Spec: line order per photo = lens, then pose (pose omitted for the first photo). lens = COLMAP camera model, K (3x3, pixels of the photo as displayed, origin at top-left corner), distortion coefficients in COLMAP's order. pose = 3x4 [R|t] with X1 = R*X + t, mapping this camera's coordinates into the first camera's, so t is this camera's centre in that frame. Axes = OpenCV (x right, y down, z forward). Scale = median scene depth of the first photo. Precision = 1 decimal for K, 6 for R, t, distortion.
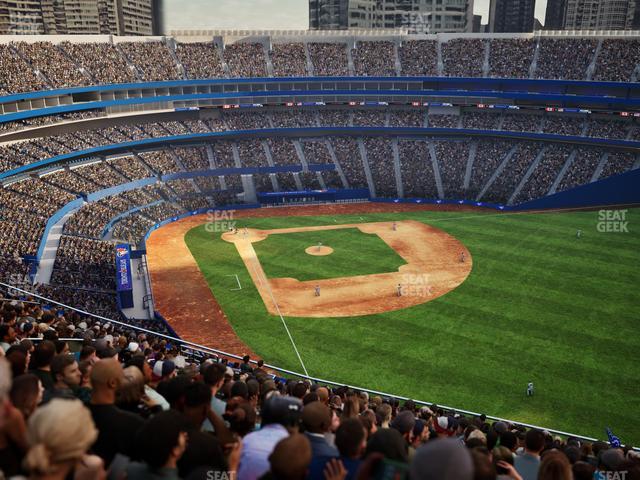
lens RADIAL K [[601.0, 0, 320.5], [0, 601.0, 240.0], [0, 0, 1]] dist [0.000094, 0.000000]
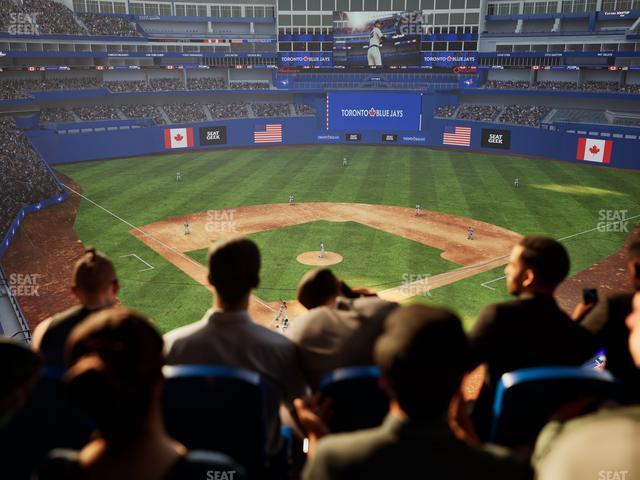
lens RADIAL K [[601.0, 0, 322.0], [0, 601.0, 240.5], [0, 0, 1]] dist [0.000094, 0.000000]
pose [[-0.377737, -0.268359, 0.886170, -0.415059], [0.303815, 0.868165, 0.392410, -0.182565], [-0.874649, 0.417460, -0.246407, 0.879403]]
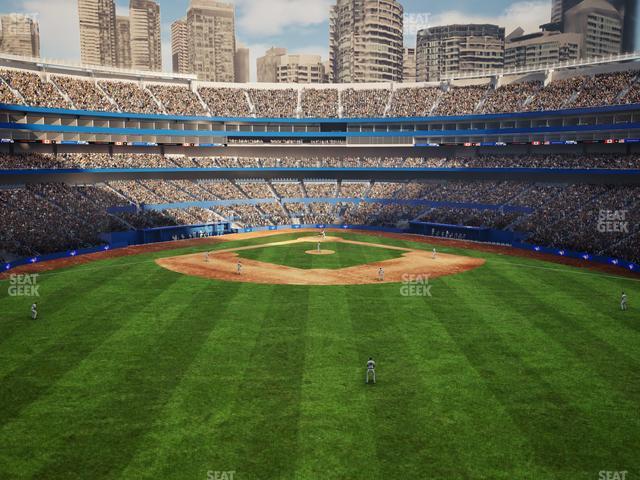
lens RADIAL K [[601.0, 0, 319.8], [0, 601.0, 238.8], [0, 0, 1]] dist [0.000094, 0.000000]
pose [[0.503952, 0.112032, -0.856435, 0.610146], [-0.282688, 0.958336, -0.040980, 0.028076], [0.816162, 0.262756, 0.514625, 0.397949]]
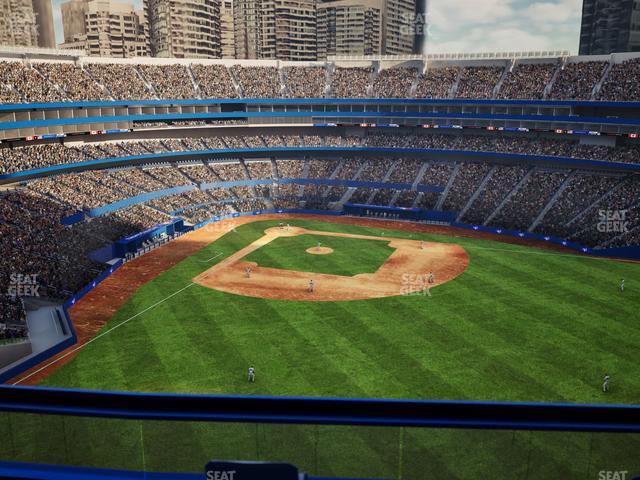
lens RADIAL K [[601.0, 0, 319.9], [0, 601.0, 239.8], [0, 0, 1]] dist [0.000094, 0.000000]
pose [[0.823133, 0.140847, -0.550104, 0.429933], [-0.185795, 0.982231, -0.026521, 0.020497], [0.536593, 0.124037, 0.834675, 0.112072]]
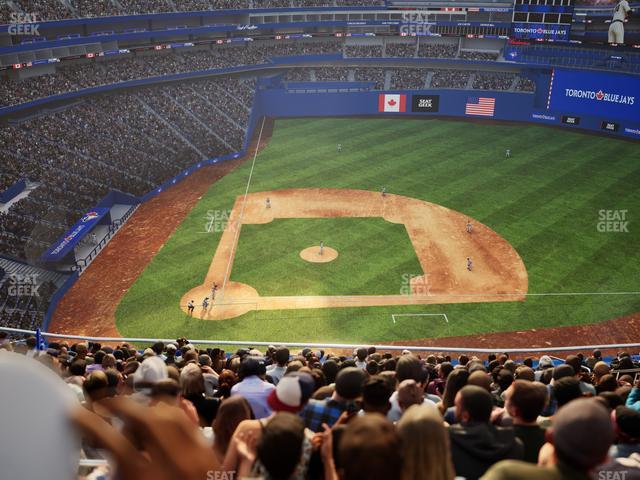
lens RADIAL K [[601.0, 0, 320.5], [0, 601.0, 240.2], [0, 0, 1]] dist [0.000094, 0.000000]
pose [[0.223859, -0.400212, 0.888661, -0.506172], [0.319923, 0.891452, 0.320878, -0.182253], [-0.920617, 0.212471, 0.327597, 0.578749]]
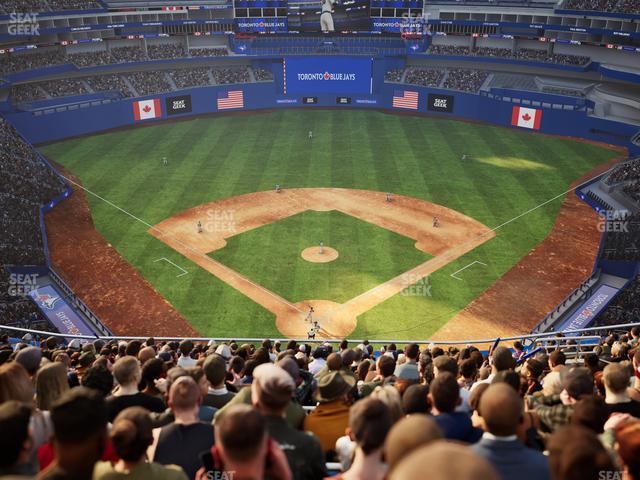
lens RADIAL K [[601.0, 0, 322.2], [0, 601.0, 239.8], [0, 0, 1]] dist [0.000094, 0.000000]
pose [[-0.487256, -0.363563, 0.793980, -0.458342], [0.286269, 0.792472, 0.538552, -0.309555], [-0.825004, 0.489704, -0.282060, 0.925996]]
